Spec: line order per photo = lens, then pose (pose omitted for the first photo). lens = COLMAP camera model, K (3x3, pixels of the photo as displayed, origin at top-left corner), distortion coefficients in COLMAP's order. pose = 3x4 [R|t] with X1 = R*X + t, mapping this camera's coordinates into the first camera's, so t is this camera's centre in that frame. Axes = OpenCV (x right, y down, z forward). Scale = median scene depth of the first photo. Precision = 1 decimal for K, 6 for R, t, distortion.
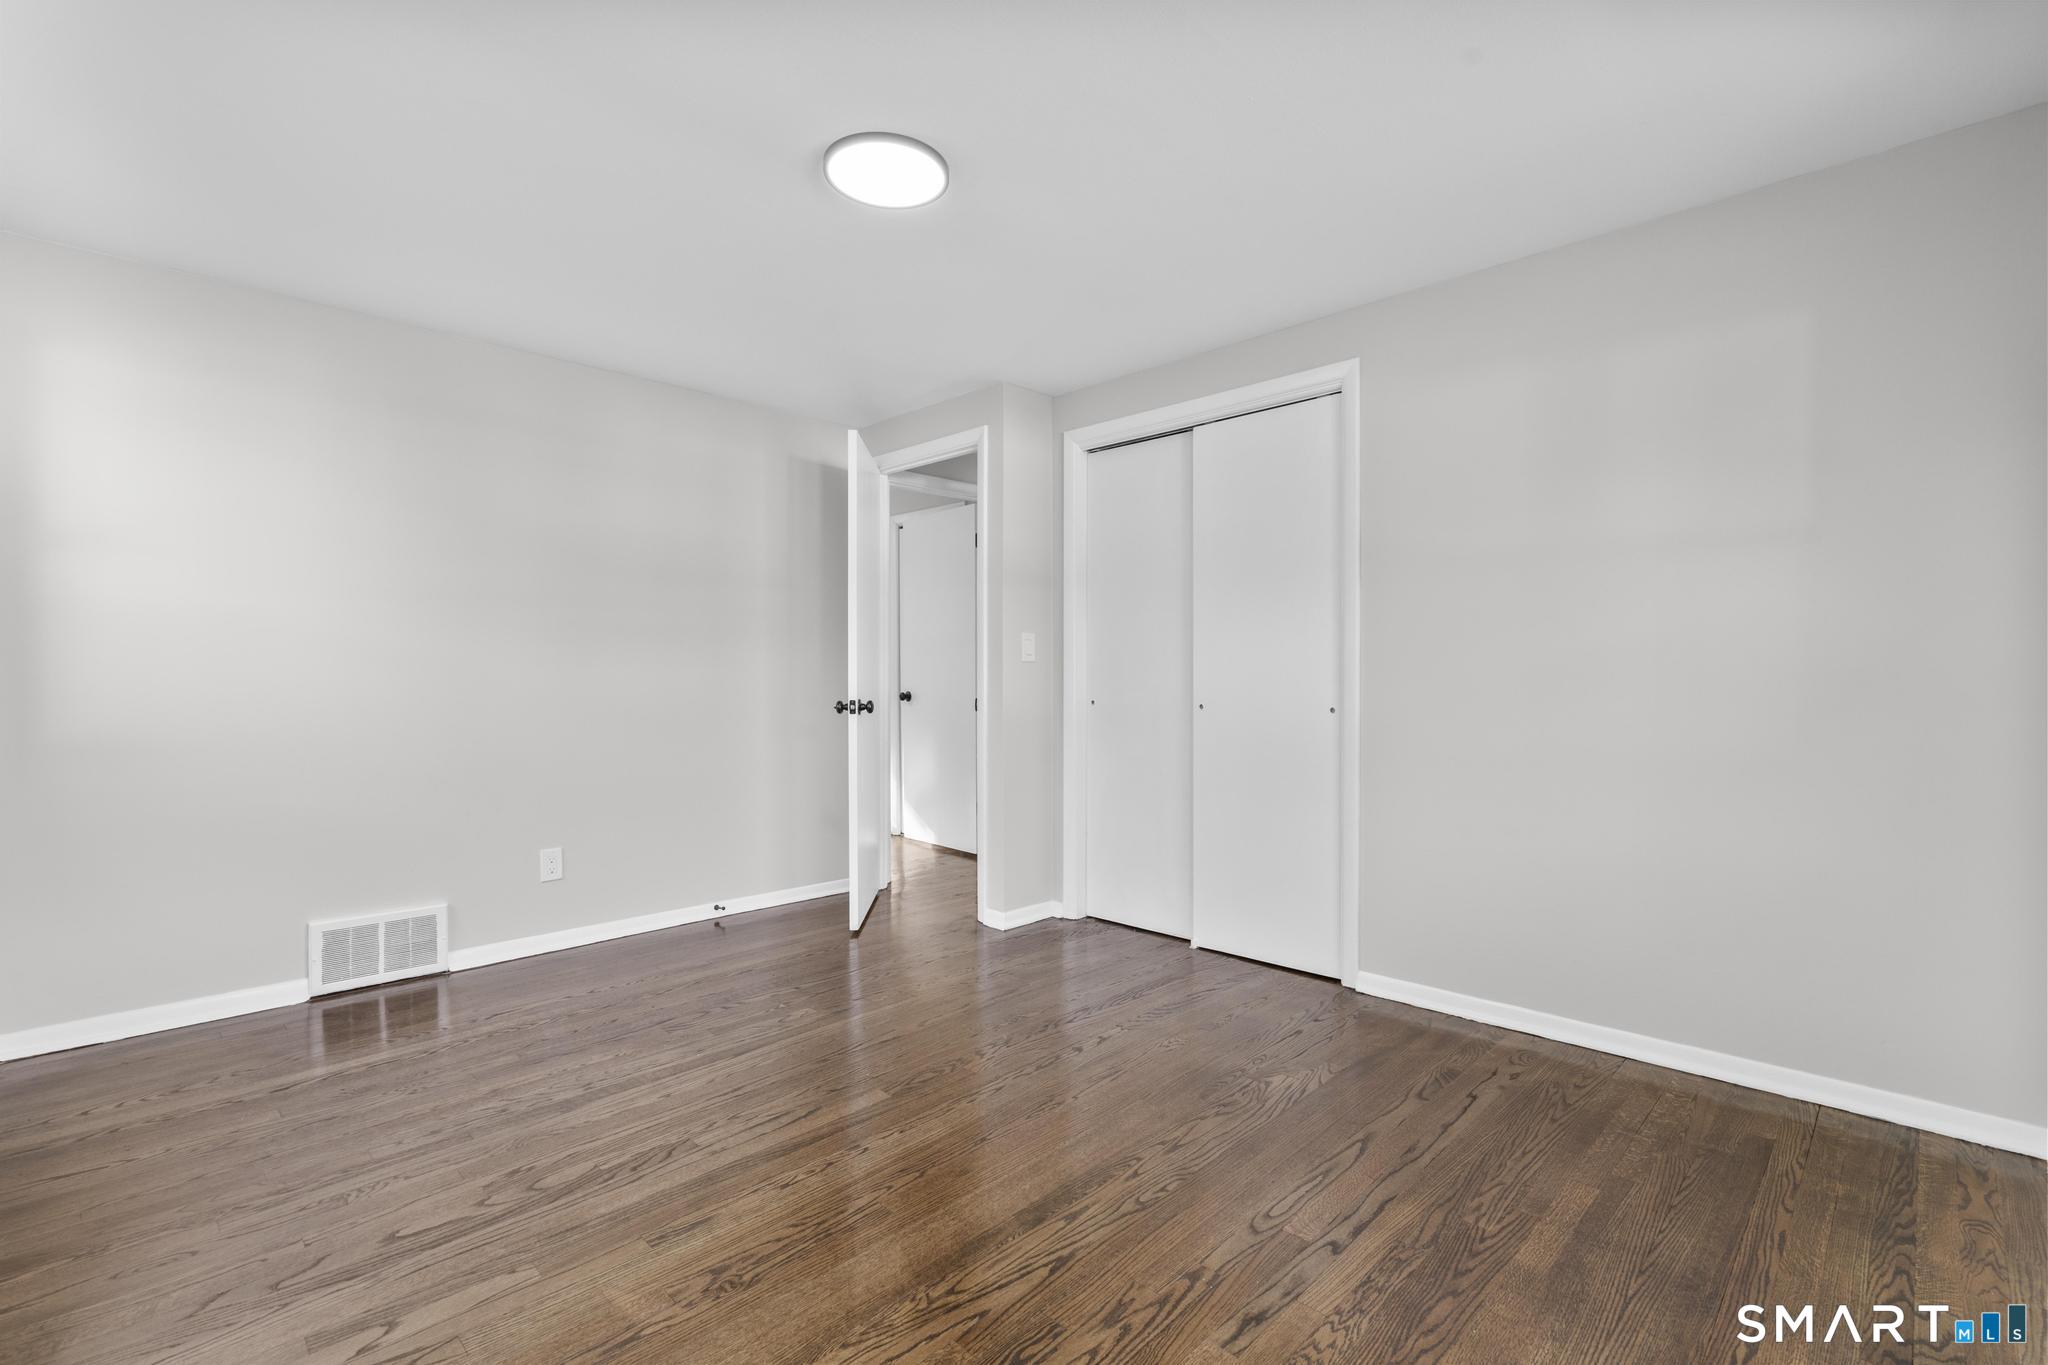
lens RADIAL K [[912.4, 0, 1026.3], [0, 912.4, 684.6], [0, 0, 1]] dist [-0.007732, 0.001171]
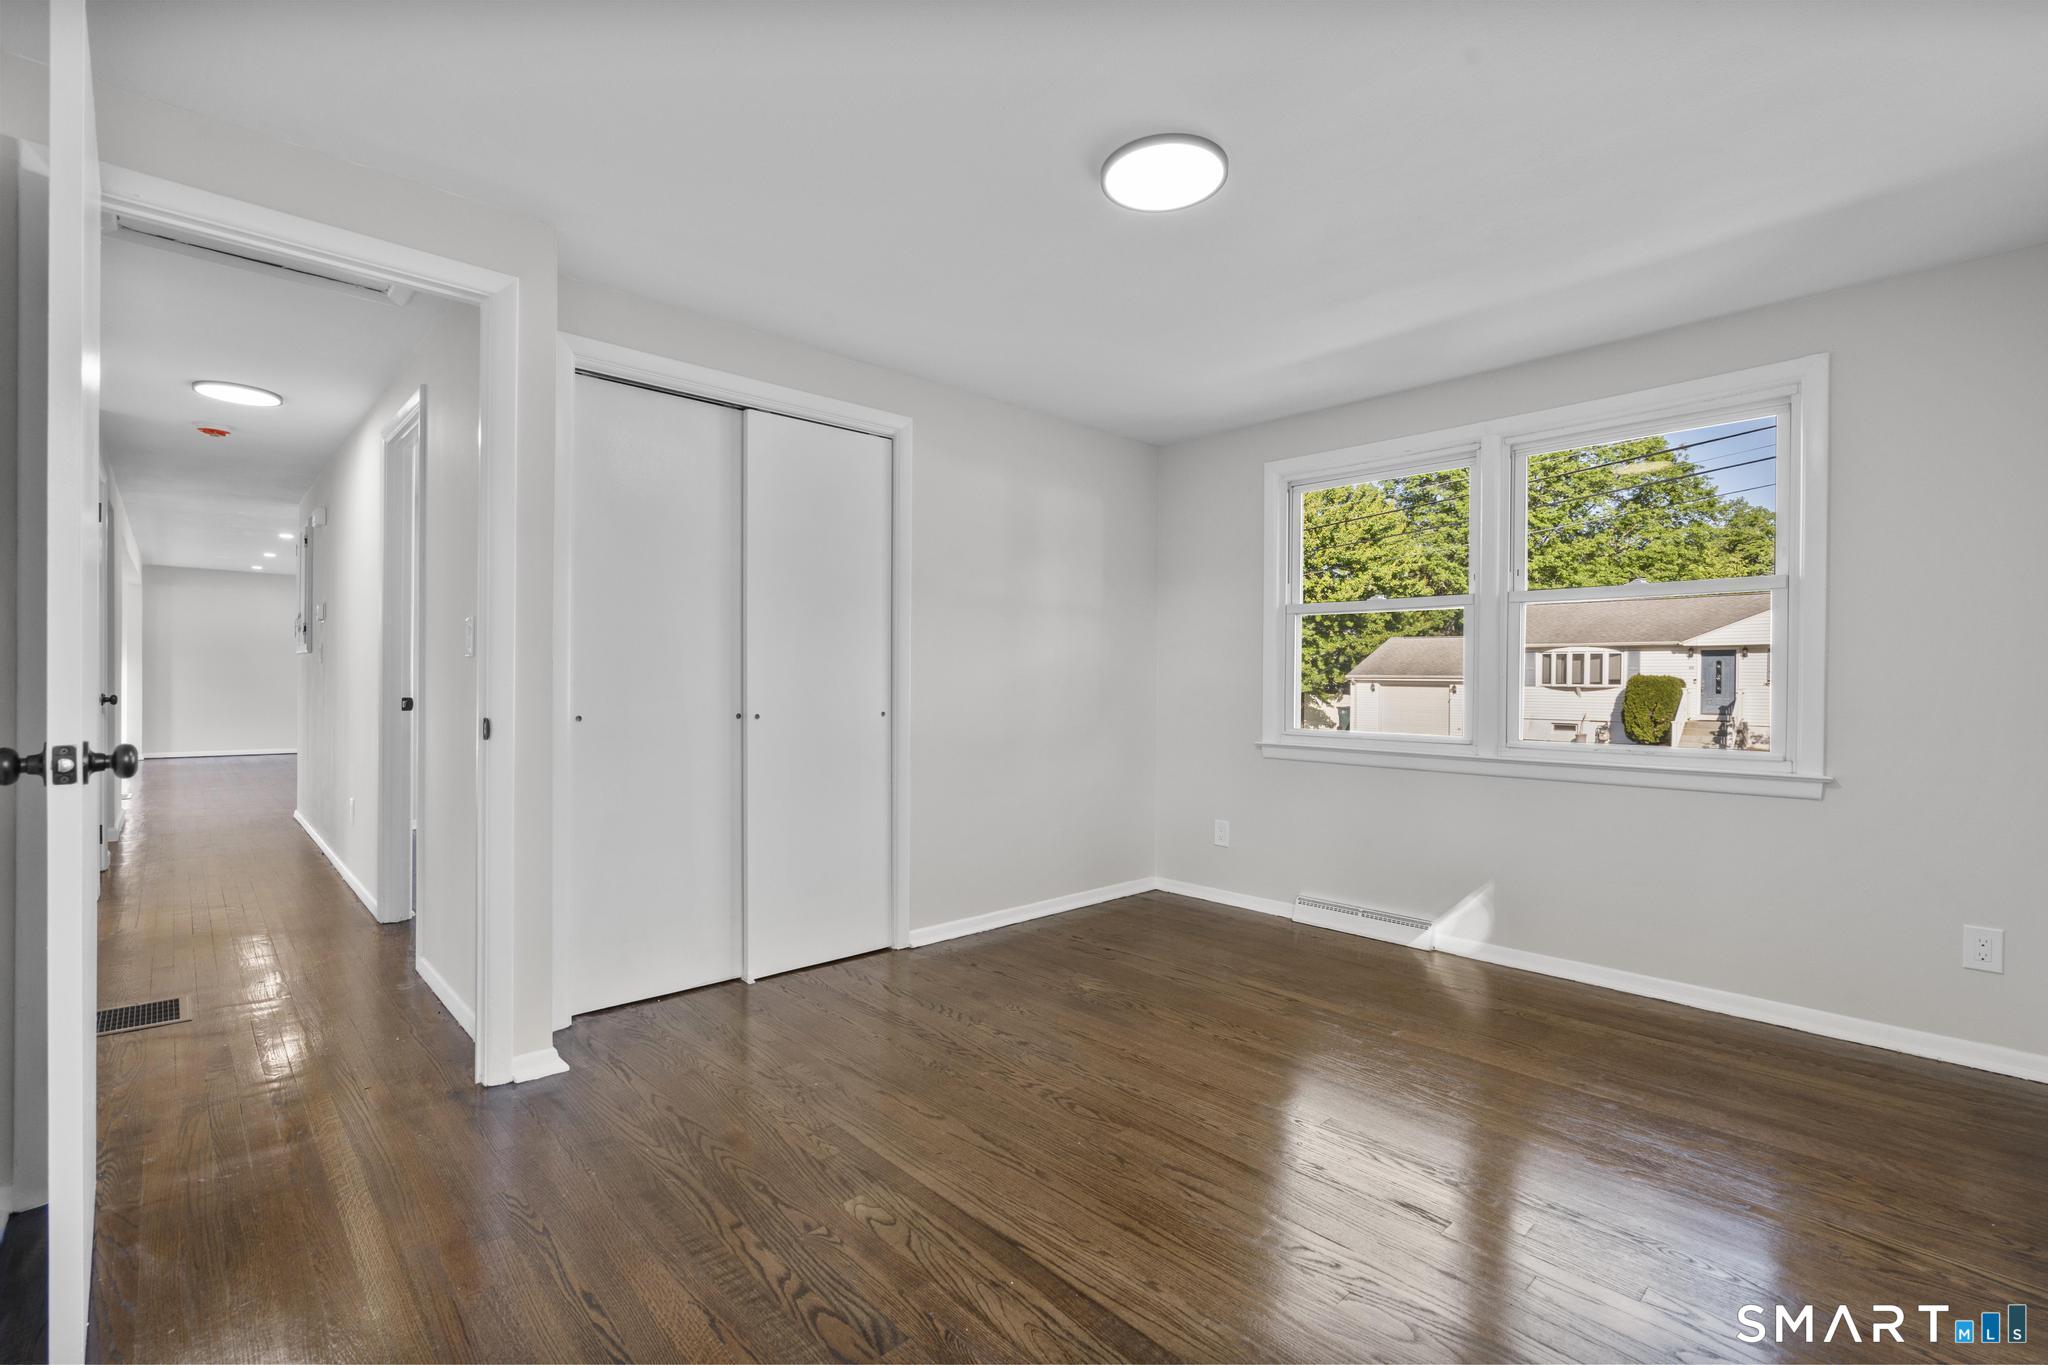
lens RADIAL K [[912.4, 0, 1026.3], [0, 912.4, 684.6], [0, 0, 1]] dist [-0.007732, 0.001171]
pose [[0.037103, 0.001498, 0.999310, -1.084866], [0.002605, 0.999995, -0.001595, -0.008696], [-0.999308, 0.002663, 0.037098, 1.054887]]
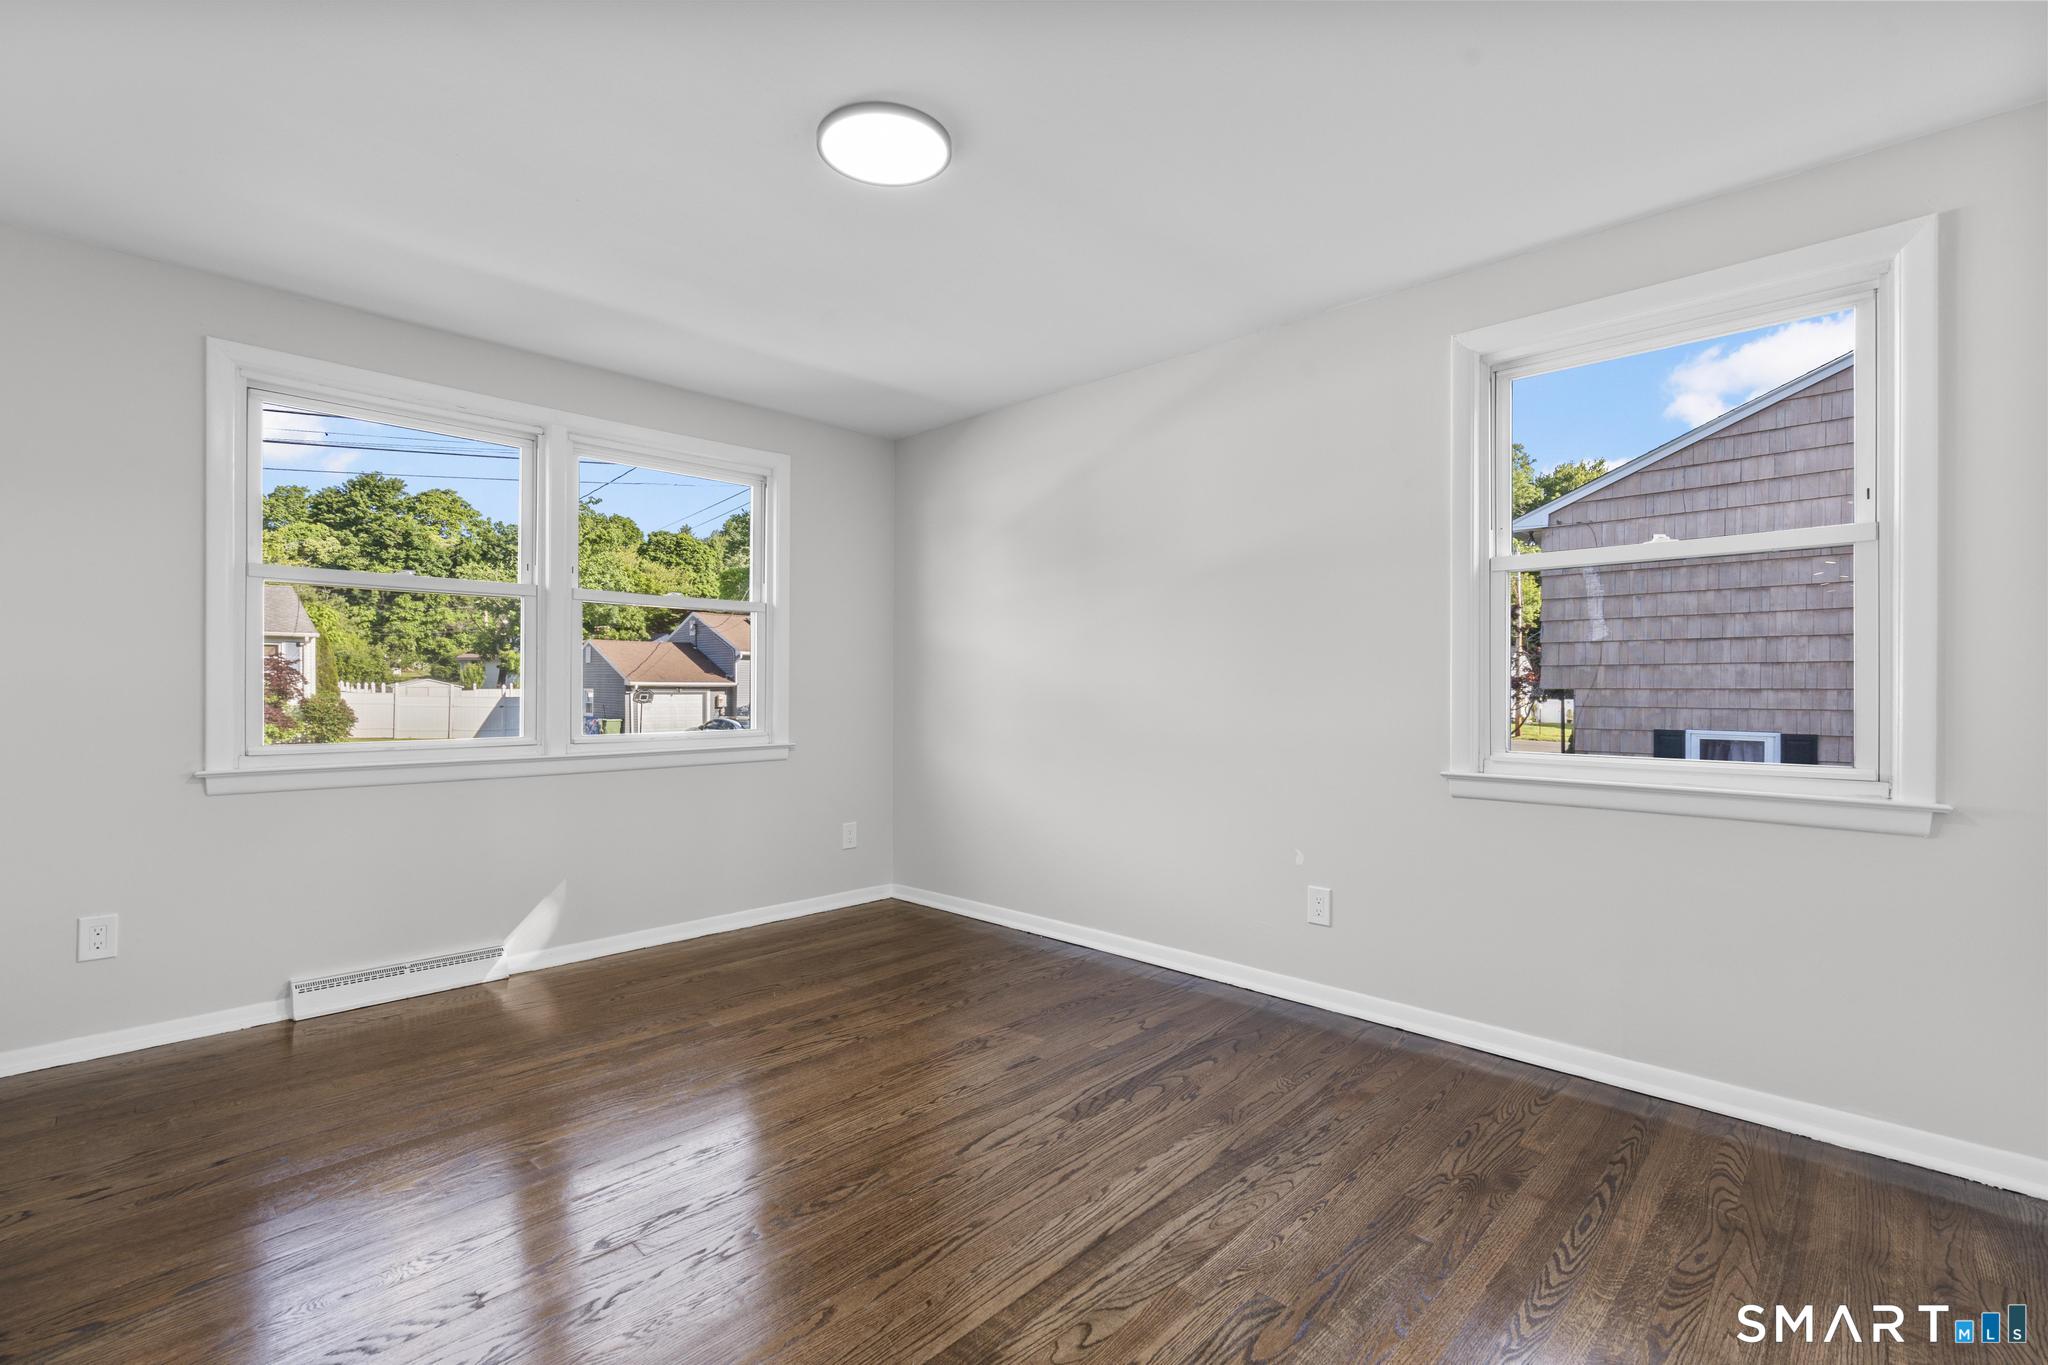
lens RADIAL K [[912.4, 0, 1026.3], [0, 912.4, 684.6], [0, 0, 1]] dist [-0.007732, 0.001171]
pose [[-0.999874, -0.000845, -0.015841, -0.269500], [-0.001007, 0.999947, 0.010264, -0.019708], [0.015832, 0.010279, -0.999822, 1.838600]]
